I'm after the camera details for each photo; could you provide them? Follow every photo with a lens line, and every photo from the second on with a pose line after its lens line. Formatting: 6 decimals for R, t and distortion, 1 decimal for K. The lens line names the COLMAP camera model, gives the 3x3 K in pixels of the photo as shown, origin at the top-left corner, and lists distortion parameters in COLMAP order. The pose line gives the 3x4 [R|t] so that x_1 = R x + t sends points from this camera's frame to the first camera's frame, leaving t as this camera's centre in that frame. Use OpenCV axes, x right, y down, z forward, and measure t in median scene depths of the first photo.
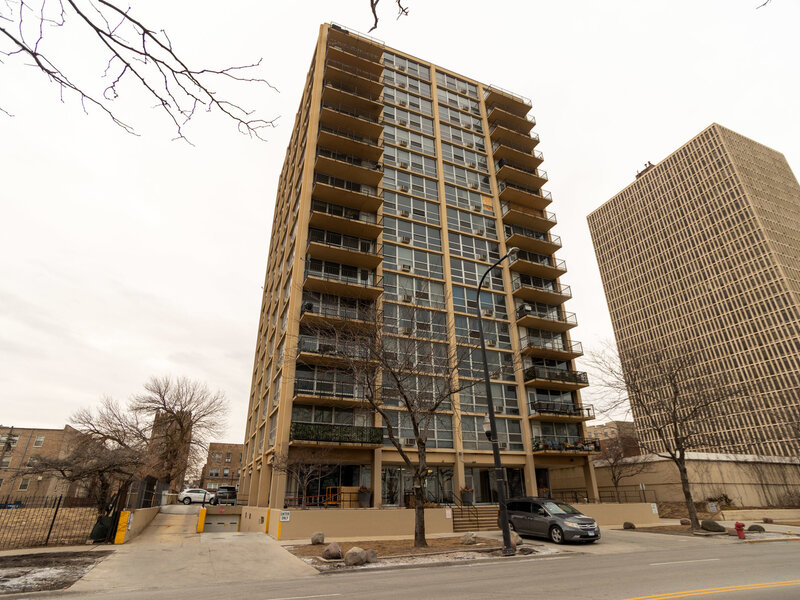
lens RADIAL K [[426.6, 0, 400.2], [0, 426.6, 308.2], [0, 0, 1]] dist [-0.036155, 0.015074]
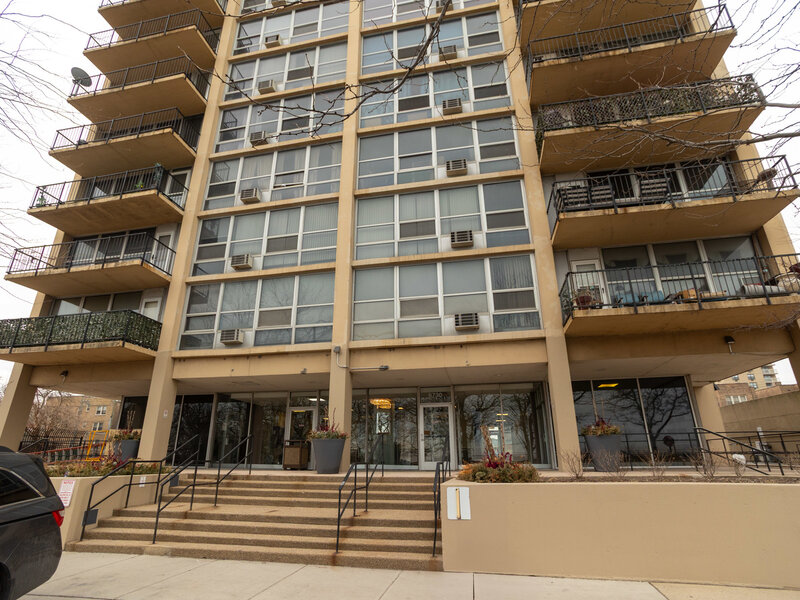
lens RADIAL K [[426.6, 0, 403.3], [0, 426.6, 299.4], [0, 0, 1]] dist [-0.036155, 0.015074]
pose [[0.820127, -0.197495, -0.537017, 0.371813], [0.231910, 0.972731, -0.003563, 0.267378], [0.523076, -0.121618, 0.843564, 0.589479]]
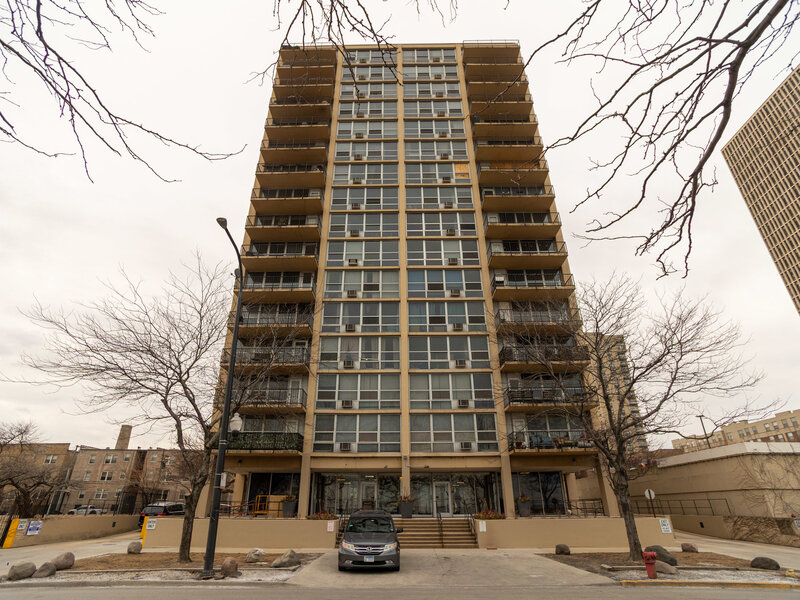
lens RADIAL K [[426.6, 0, 400.2], [0, 426.6, 304.7], [0, 0, 1]] dist [-0.036155, 0.015074]
pose [[0.915648, -0.169845, -0.364336, 0.434613], [0.159468, 0.985461, -0.058625, 0.070559], [0.368996, -0.004420, 0.929420, 0.159083]]
